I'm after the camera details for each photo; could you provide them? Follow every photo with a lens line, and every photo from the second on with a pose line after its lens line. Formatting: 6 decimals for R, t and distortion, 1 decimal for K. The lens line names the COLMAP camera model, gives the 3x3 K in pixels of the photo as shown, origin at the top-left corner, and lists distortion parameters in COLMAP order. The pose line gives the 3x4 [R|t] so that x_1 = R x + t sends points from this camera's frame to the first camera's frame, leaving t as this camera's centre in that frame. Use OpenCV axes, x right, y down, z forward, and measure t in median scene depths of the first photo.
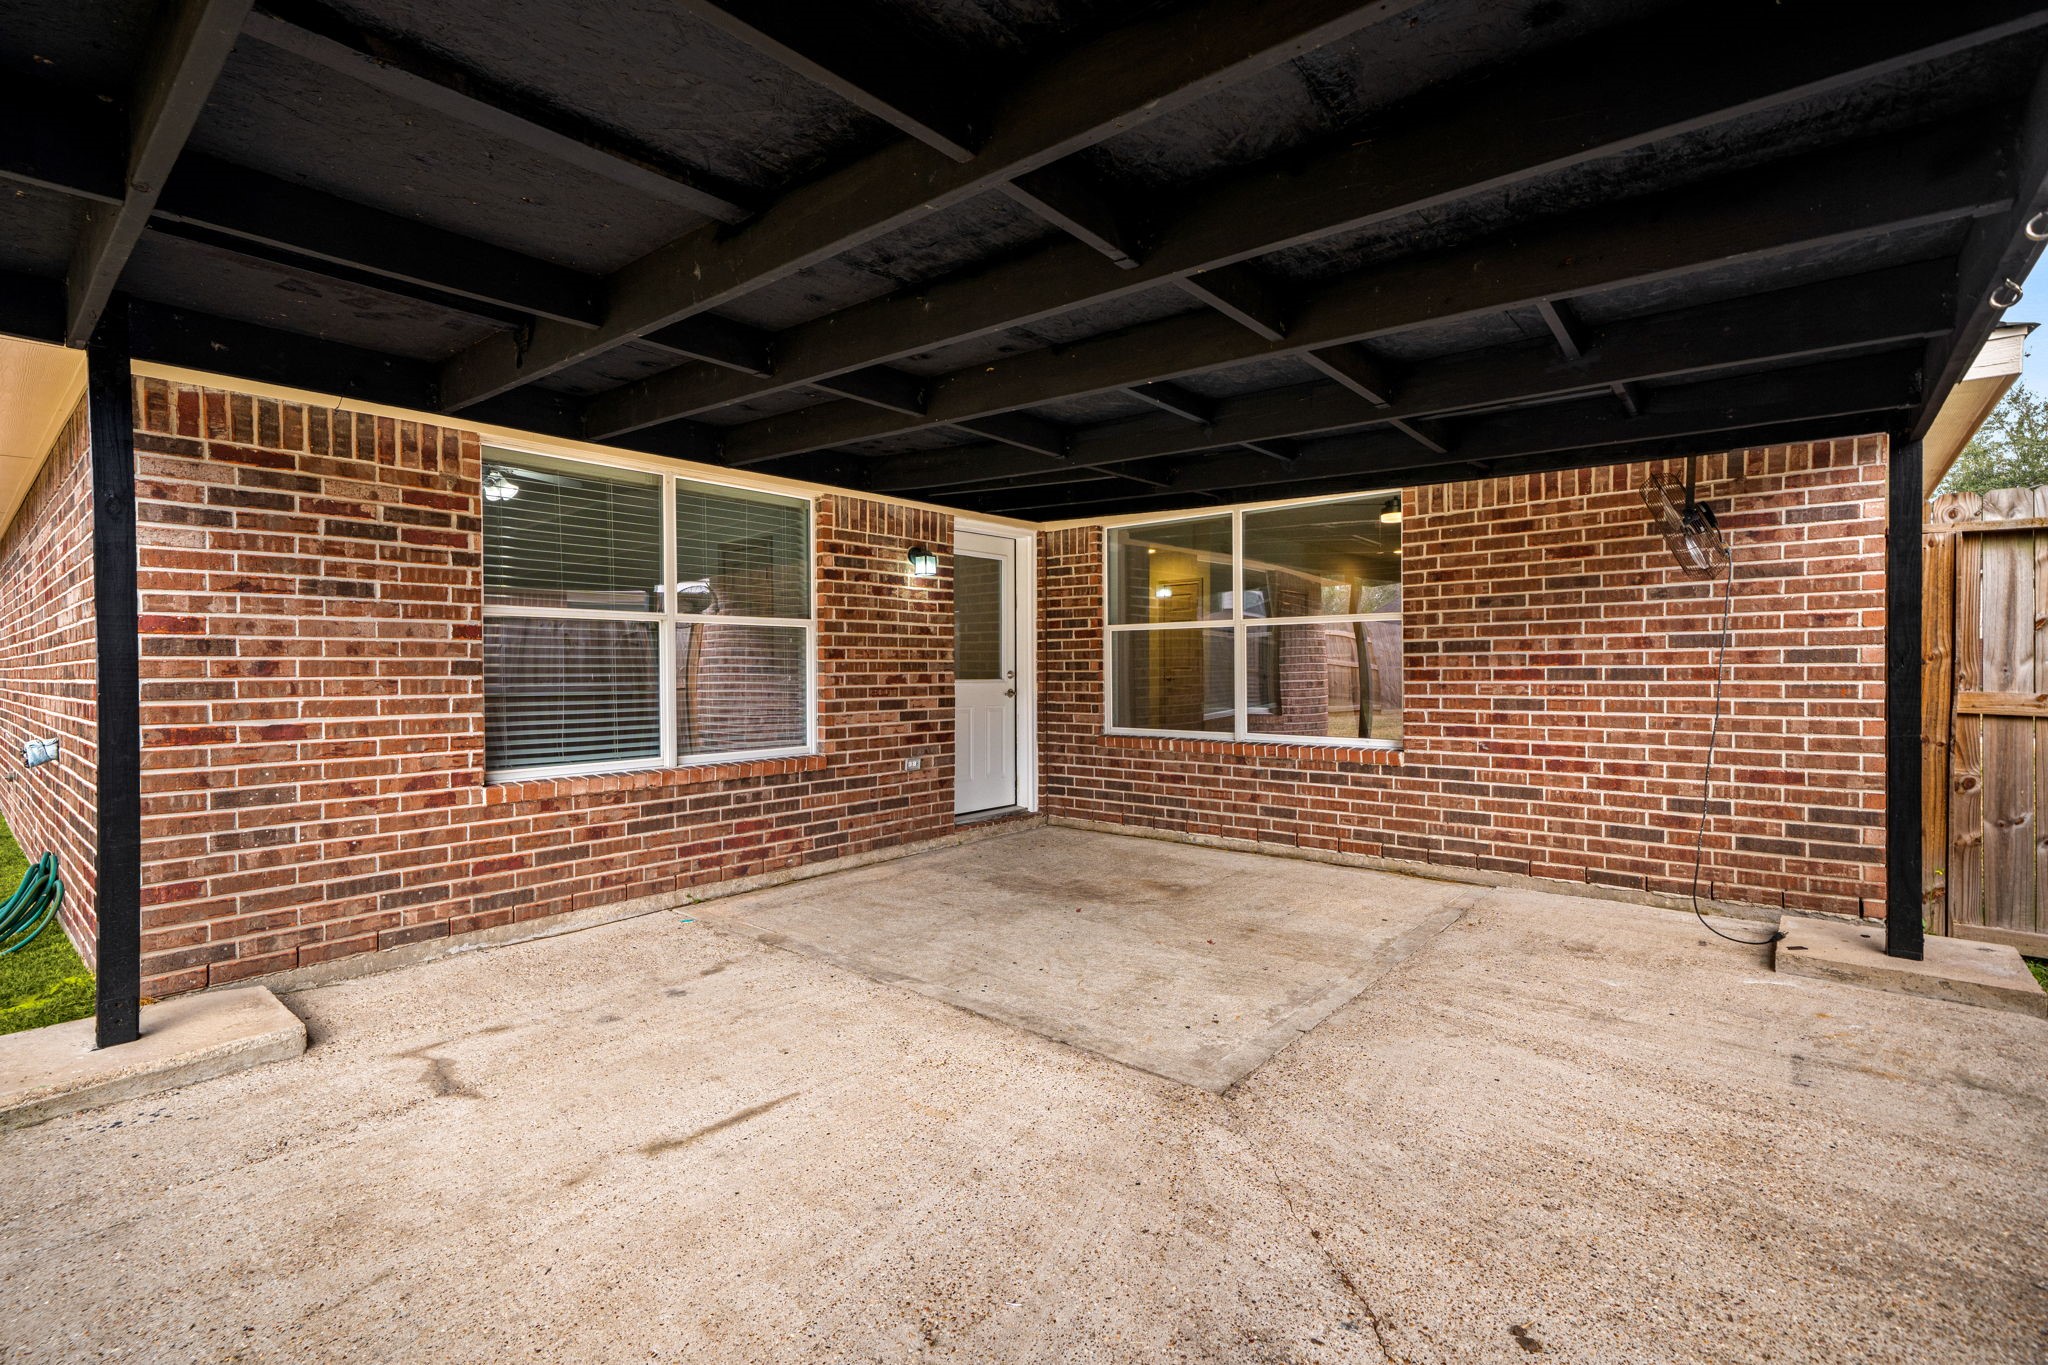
lens RADIAL K [[927.2, 0, 1017.3], [0, 927.2, 681.7], [0, 0, 1]] dist [0.005647, 0.000650]
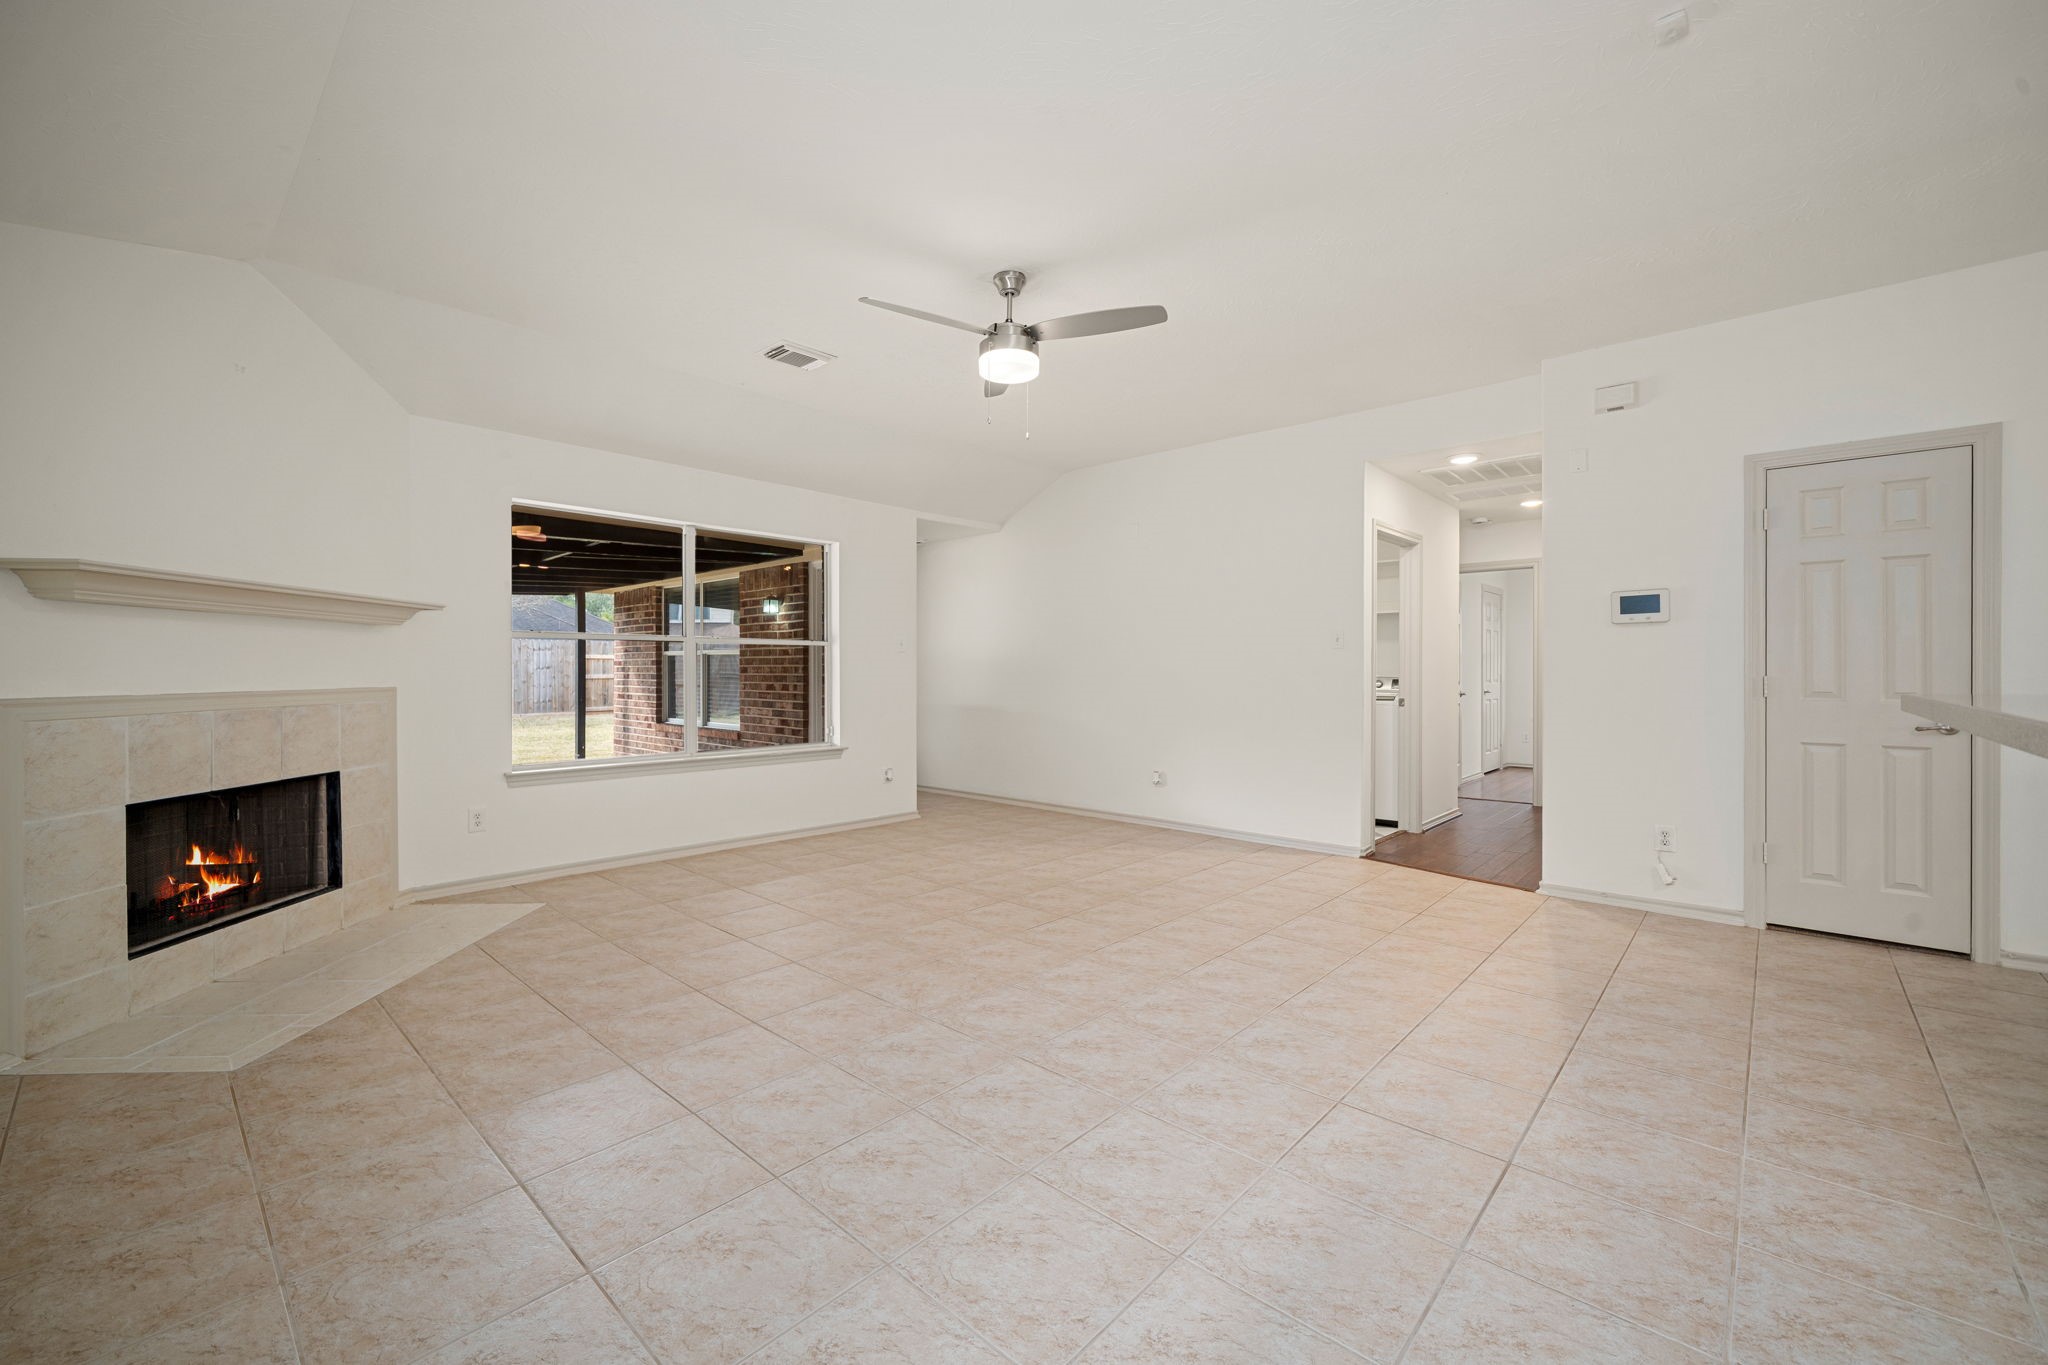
lens RADIAL K [[807.5, 0, 1022.1], [0, 807.5, 689.7], [0, 0, 1]] dist [-0.001539, 0.000376]
pose [[-0.013903, 0.032735, -0.999367, 1.336095], [-0.015027, 0.999344, 0.032943, -0.054768], [0.999790, 0.015476, -0.013402, 1.674004]]
